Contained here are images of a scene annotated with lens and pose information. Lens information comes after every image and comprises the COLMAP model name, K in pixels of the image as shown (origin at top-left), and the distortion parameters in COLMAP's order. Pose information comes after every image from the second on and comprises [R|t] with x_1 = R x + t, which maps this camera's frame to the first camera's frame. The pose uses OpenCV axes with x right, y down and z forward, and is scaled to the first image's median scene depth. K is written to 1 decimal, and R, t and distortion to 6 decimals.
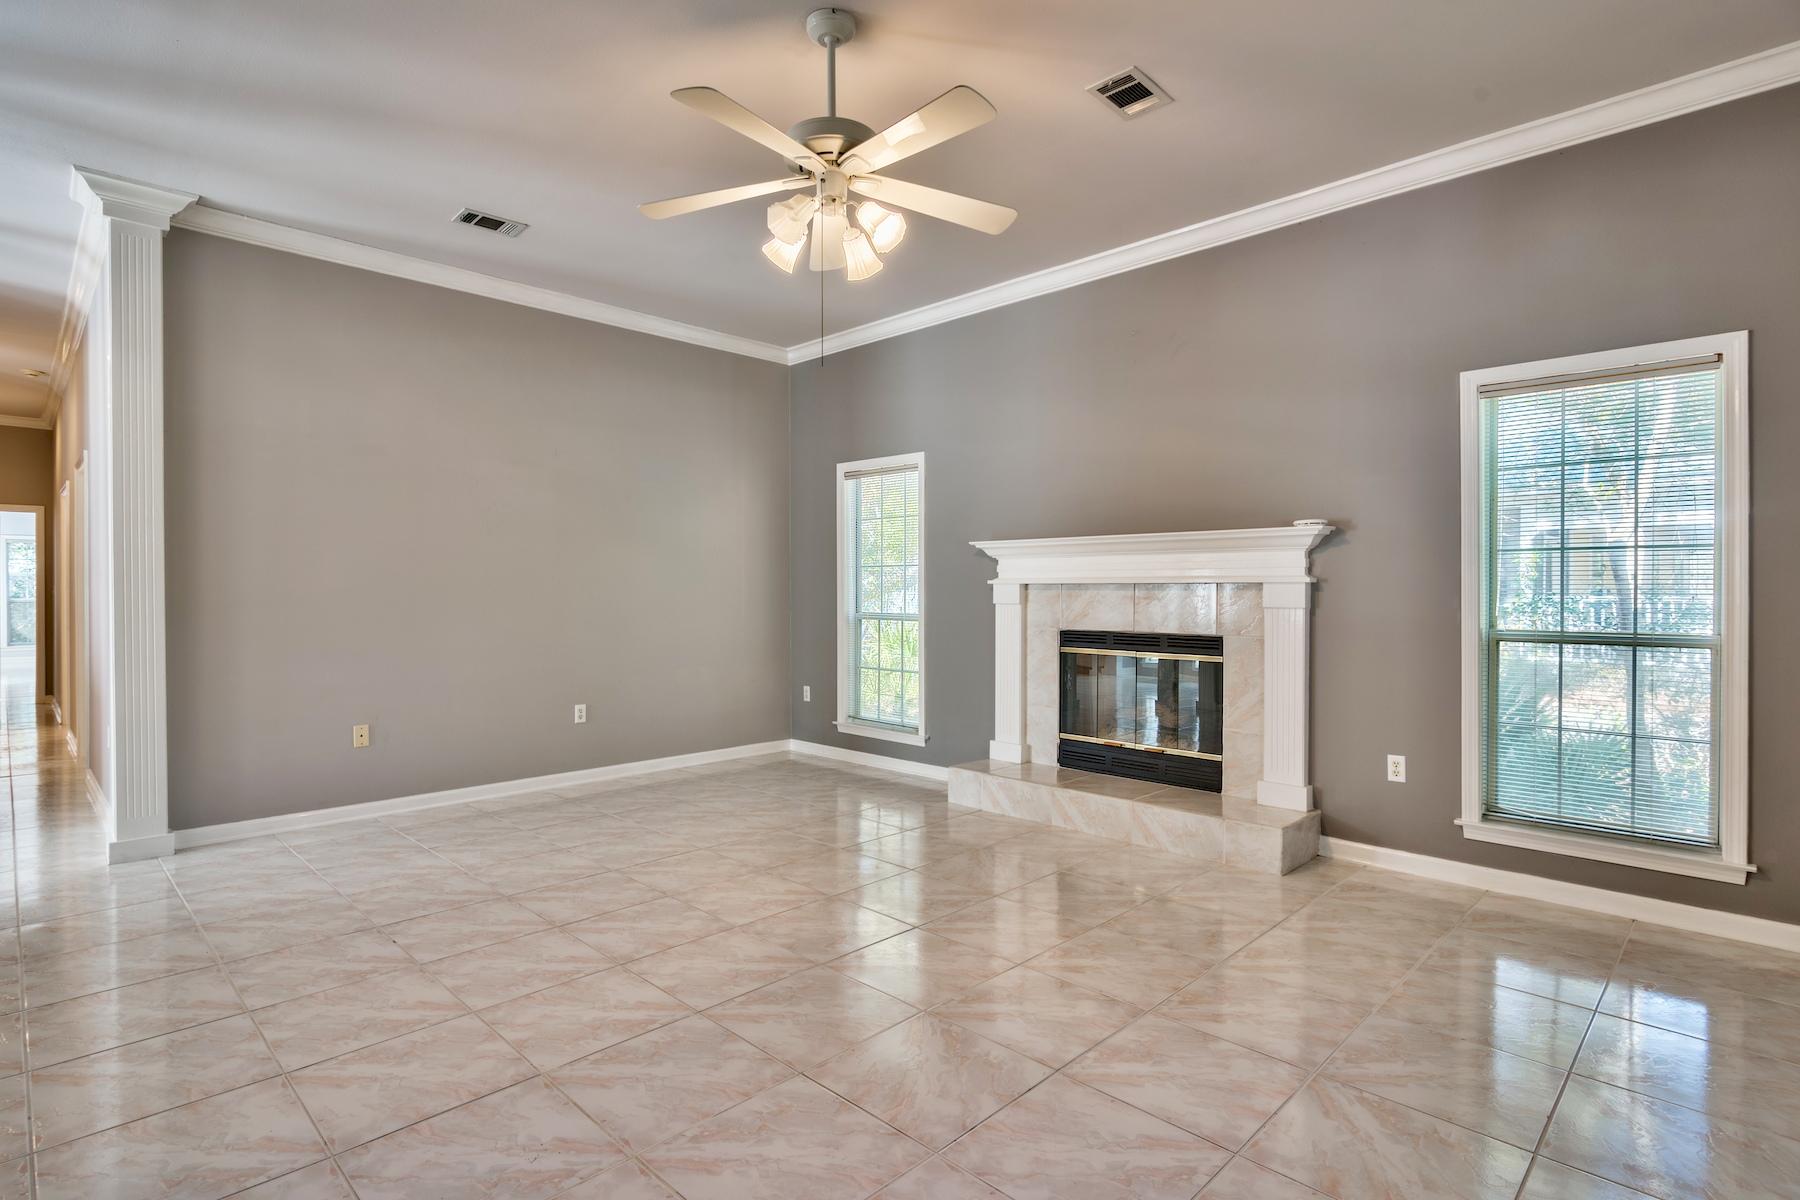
lens RADIAL K [[884.9, 0, 890.6], [0, 884.9, 594.5], [0, 0, 1]] dist [-0.002057, 0.000120]
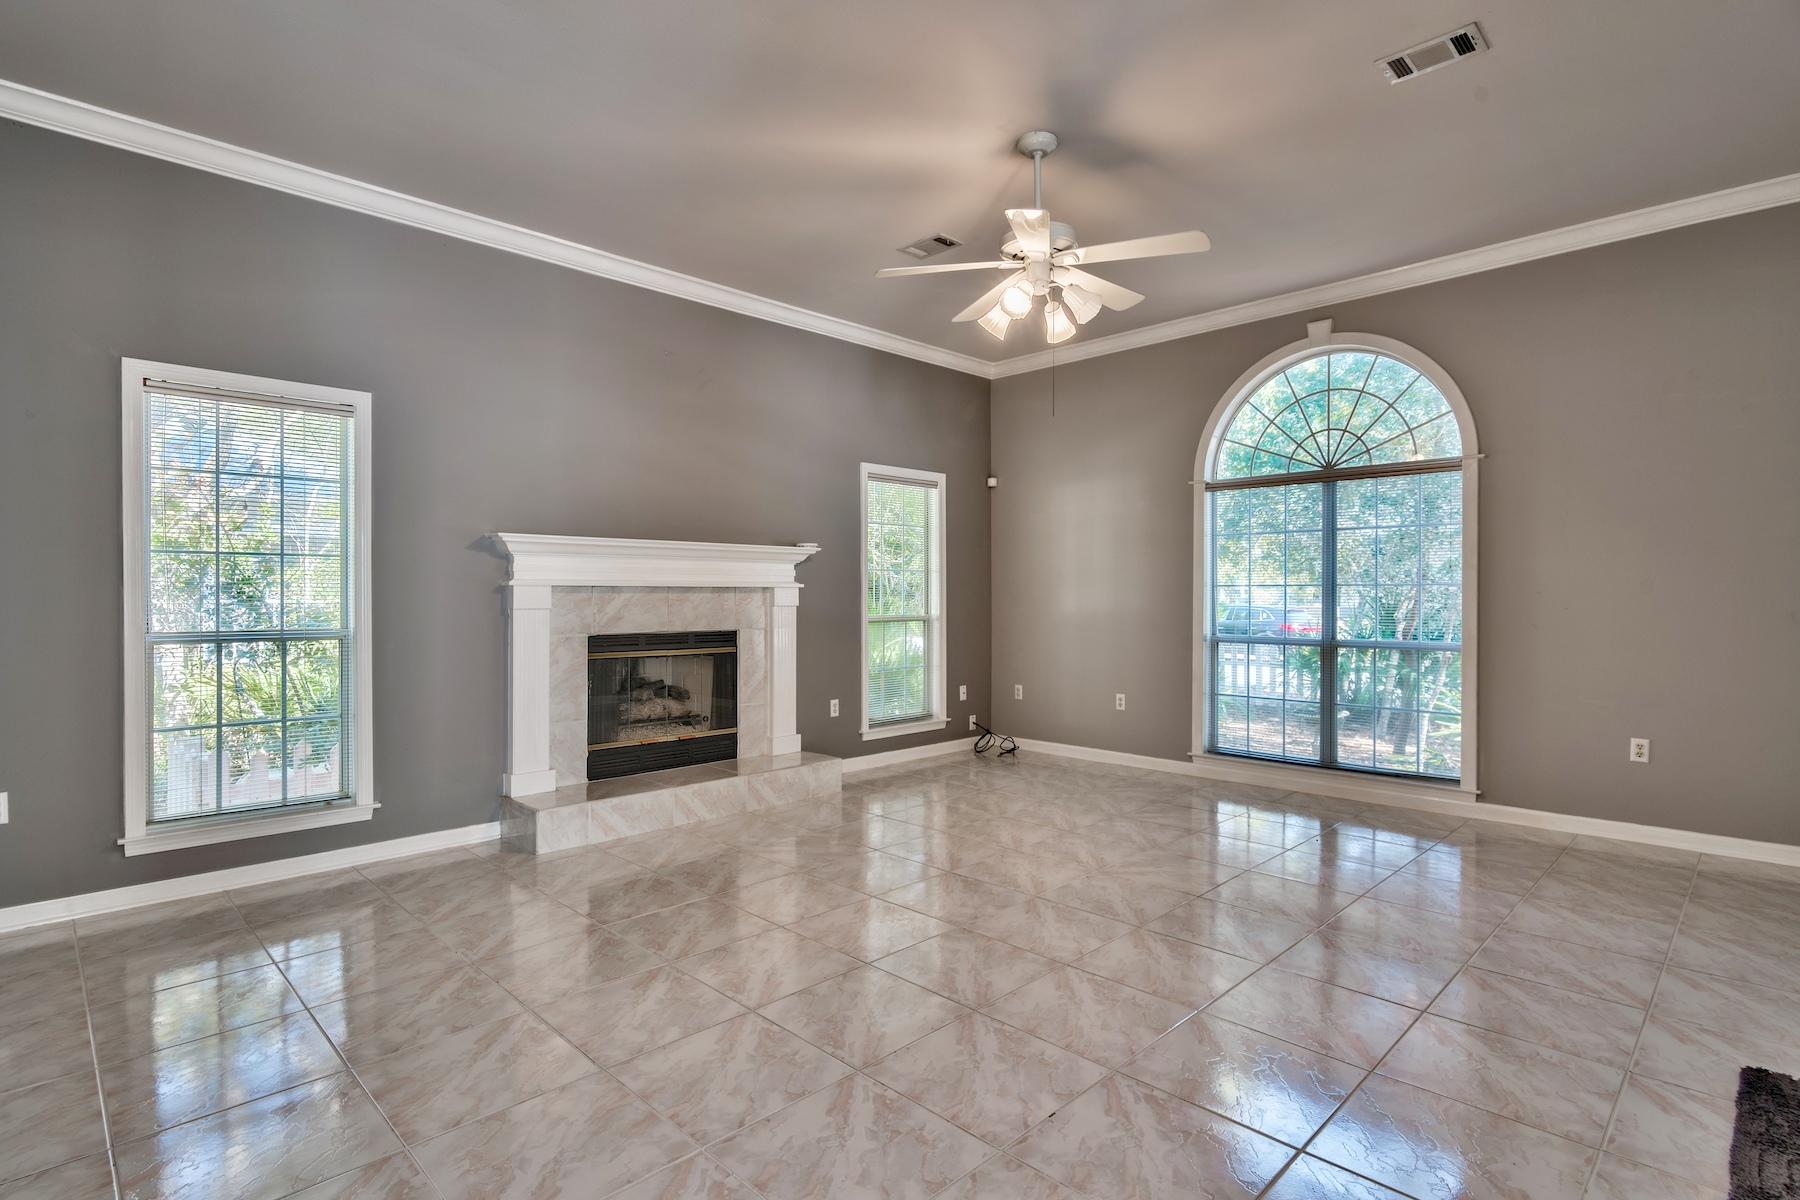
lens RADIAL K [[884.9, 0, 890.6], [0, 884.9, 594.5], [0, 0, 1]] dist [-0.002057, 0.000120]
pose [[0.016039, -0.001351, 0.999870, -0.803406], [0.005637, 0.999983, 0.001261, -0.002778], [-0.999855, 0.005616, 0.016047, 0.722336]]
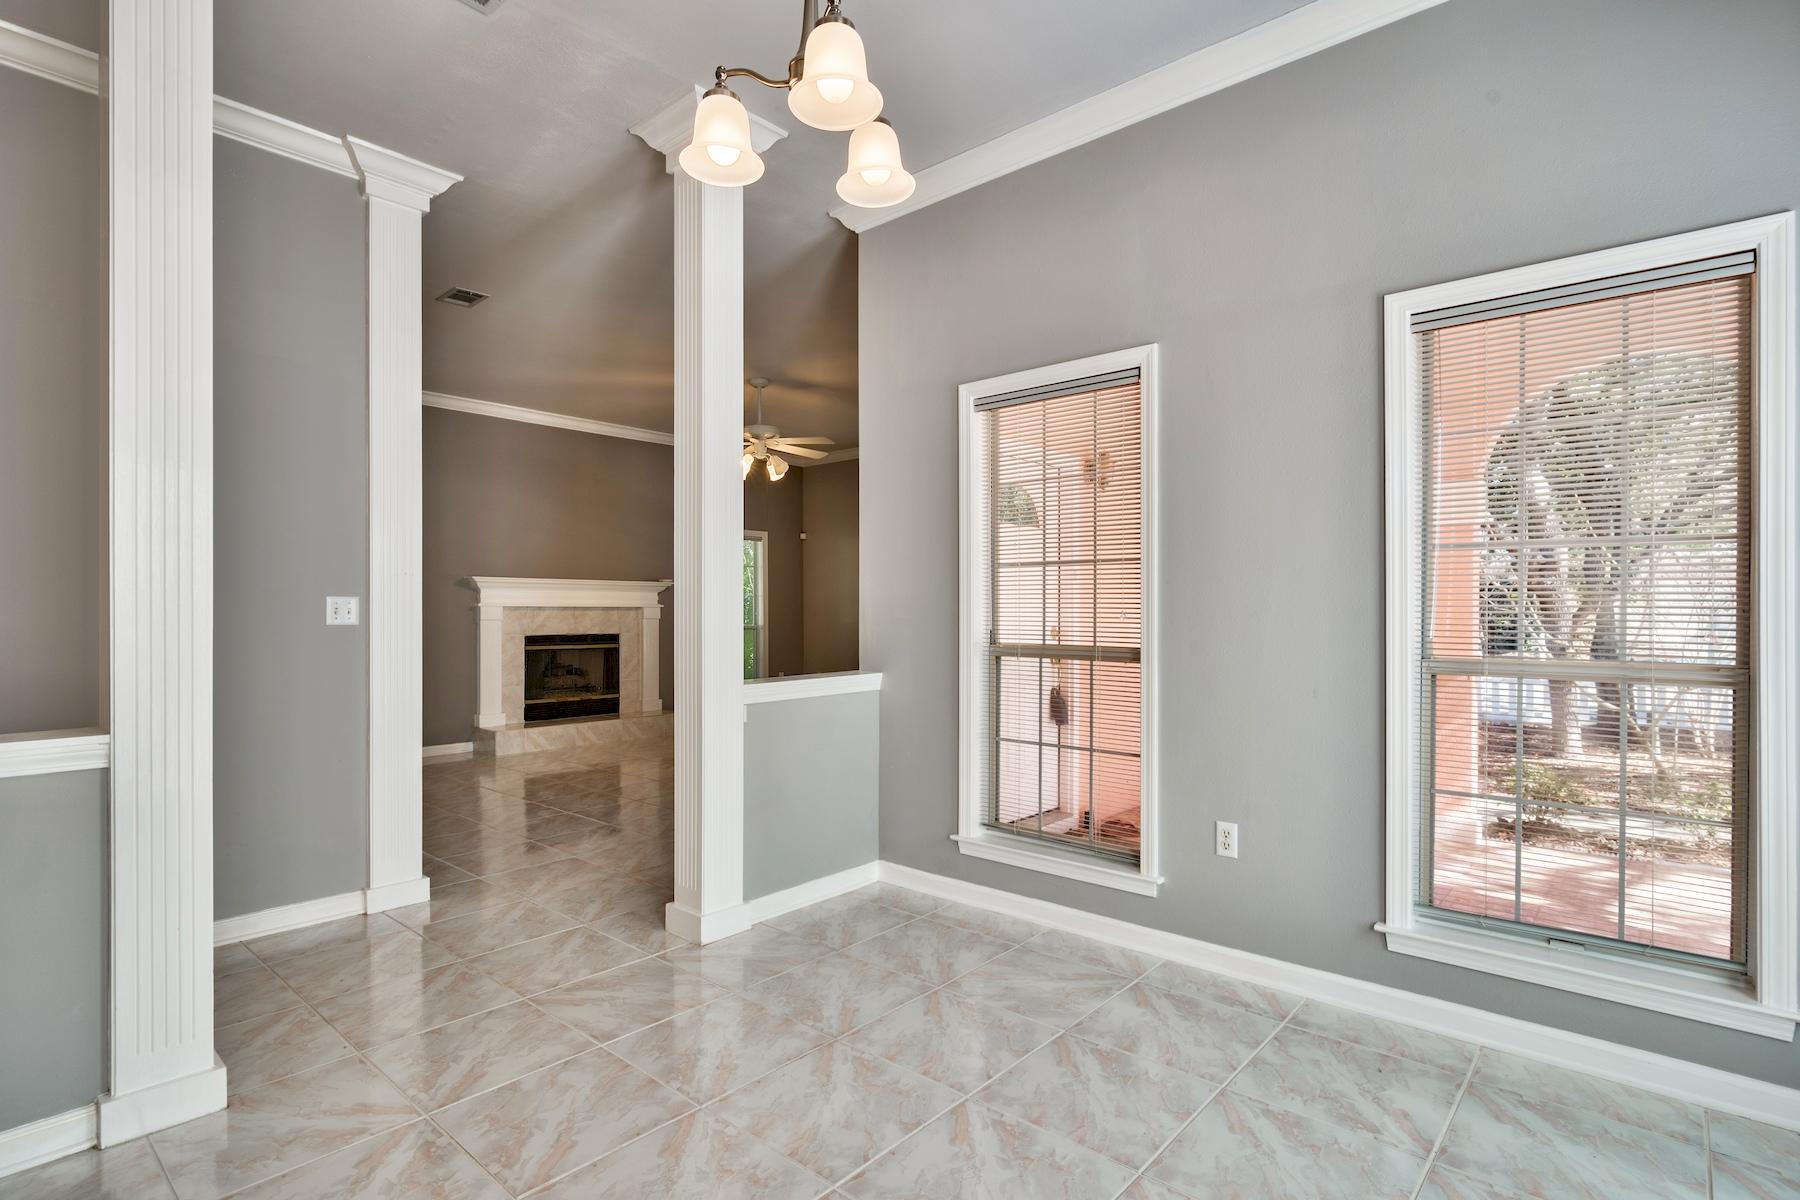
lens RADIAL K [[884.5, 0, 895.7], [0, 884.5, 610.3], [0, 0, 1]] dist [0.000066, -0.000061]
pose [[-0.056416, 0.002281, 0.998405, -1.554629], [0.006740, 0.999975, -0.001904, 0.002198], [-0.998385, 0.006622, -0.056430, 0.461763]]
